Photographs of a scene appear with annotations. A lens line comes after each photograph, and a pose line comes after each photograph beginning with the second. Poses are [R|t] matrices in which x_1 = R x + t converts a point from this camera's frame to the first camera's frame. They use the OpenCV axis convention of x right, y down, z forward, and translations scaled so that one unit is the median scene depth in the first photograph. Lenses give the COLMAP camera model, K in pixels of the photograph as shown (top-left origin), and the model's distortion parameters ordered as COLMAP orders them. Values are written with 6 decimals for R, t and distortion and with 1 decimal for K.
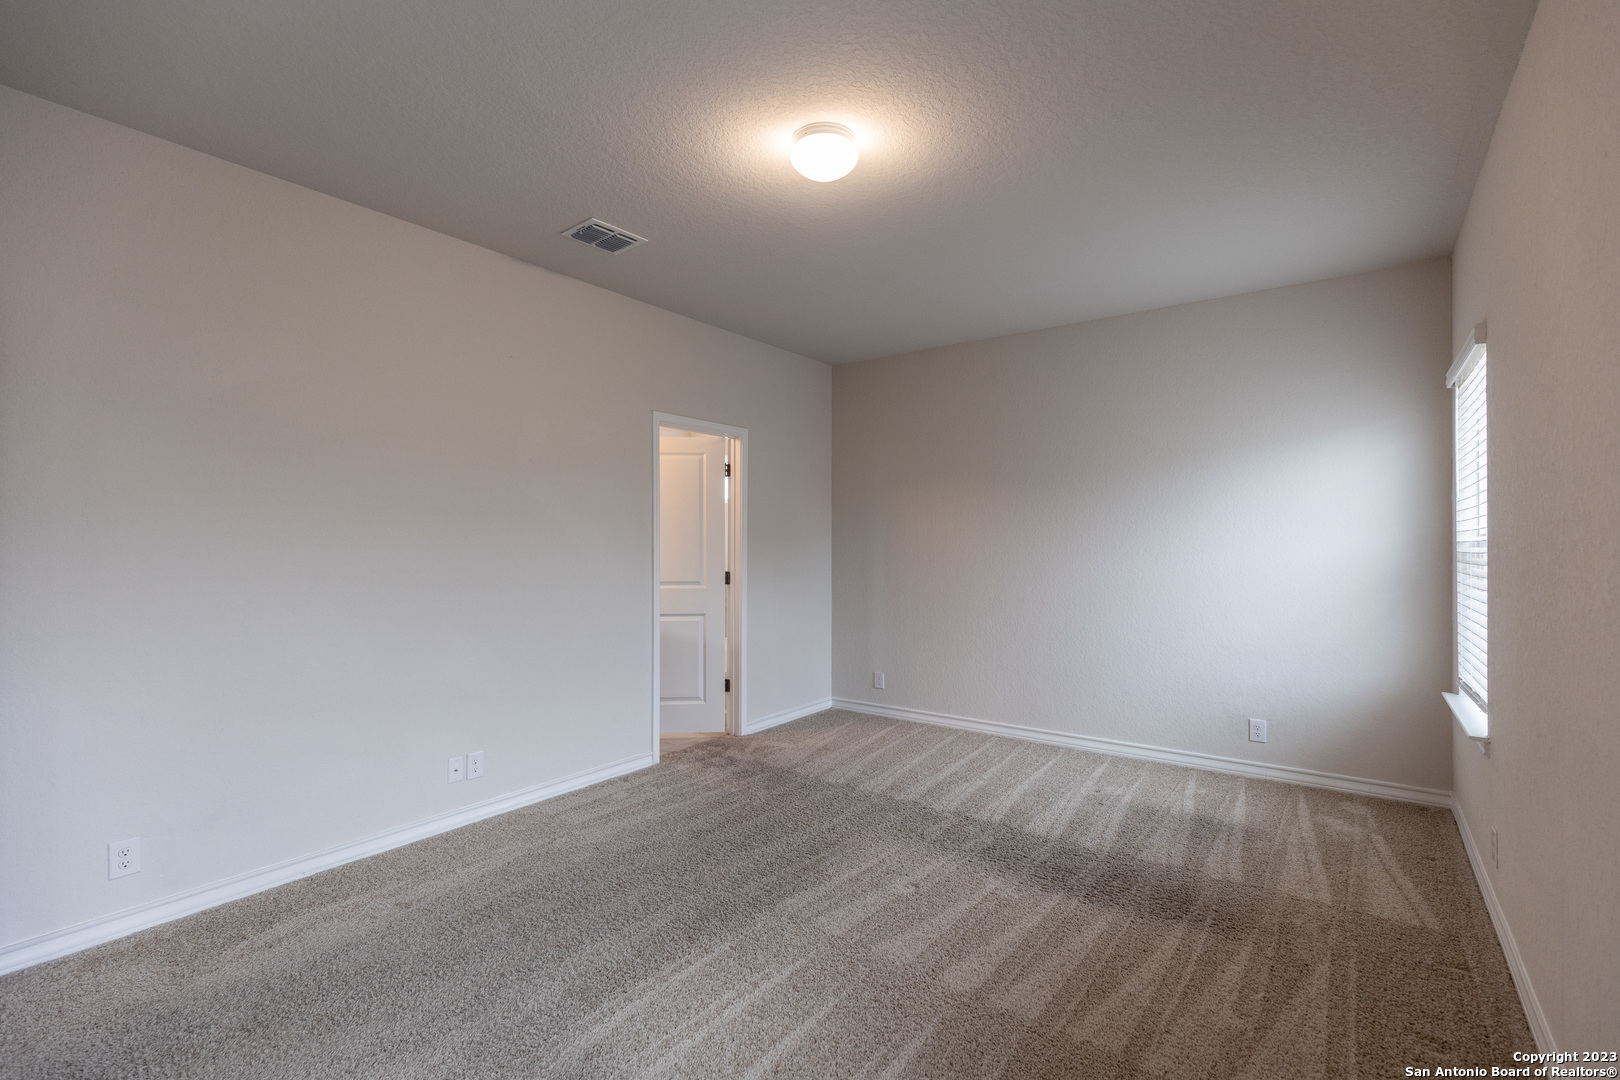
lens RADIAL K [[728.1, 0, 810.0], [0, 728.1, 540.0], [0, 0, 1]] dist [0.000472, 0.000284]
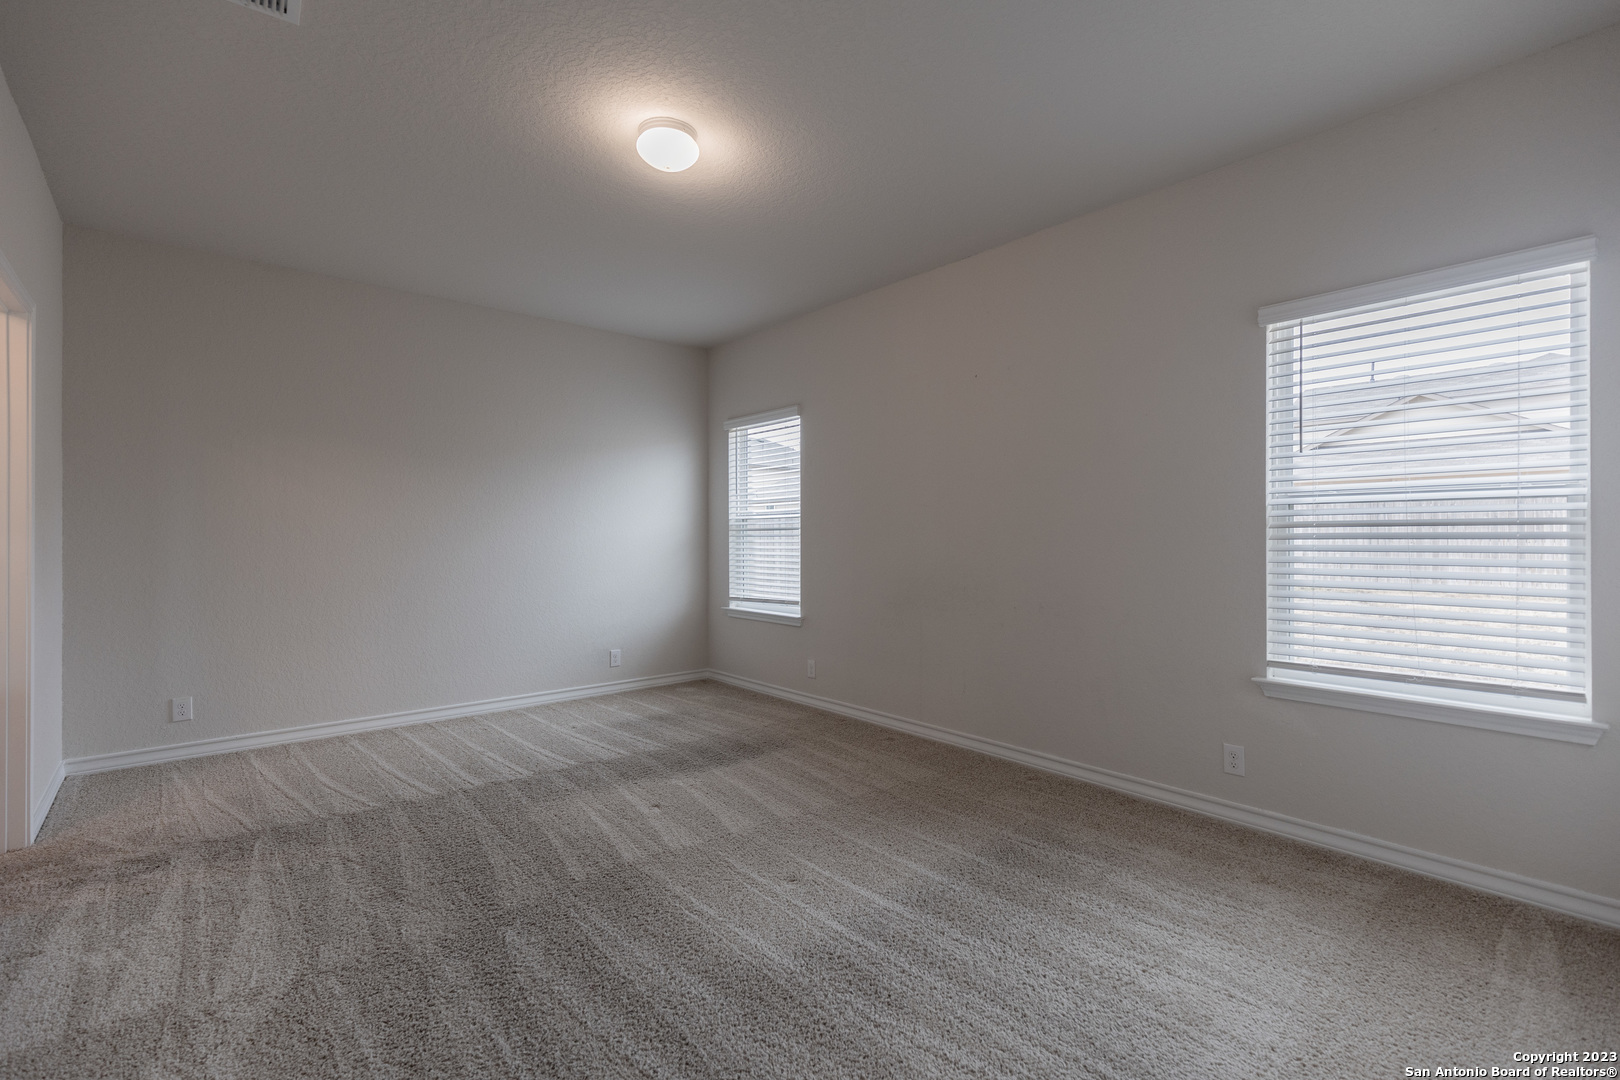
lens RADIAL K [[728.1, 0, 810.0], [0, 728.1, 540.0], [0, 0, 1]] dist [0.000472, 0.000284]
pose [[0.232034, -0.008873, 0.972667, -0.741843], [0.001637, 0.999961, 0.008731, 0.036288], [-0.972706, -0.000433, 0.232040, 0.399233]]
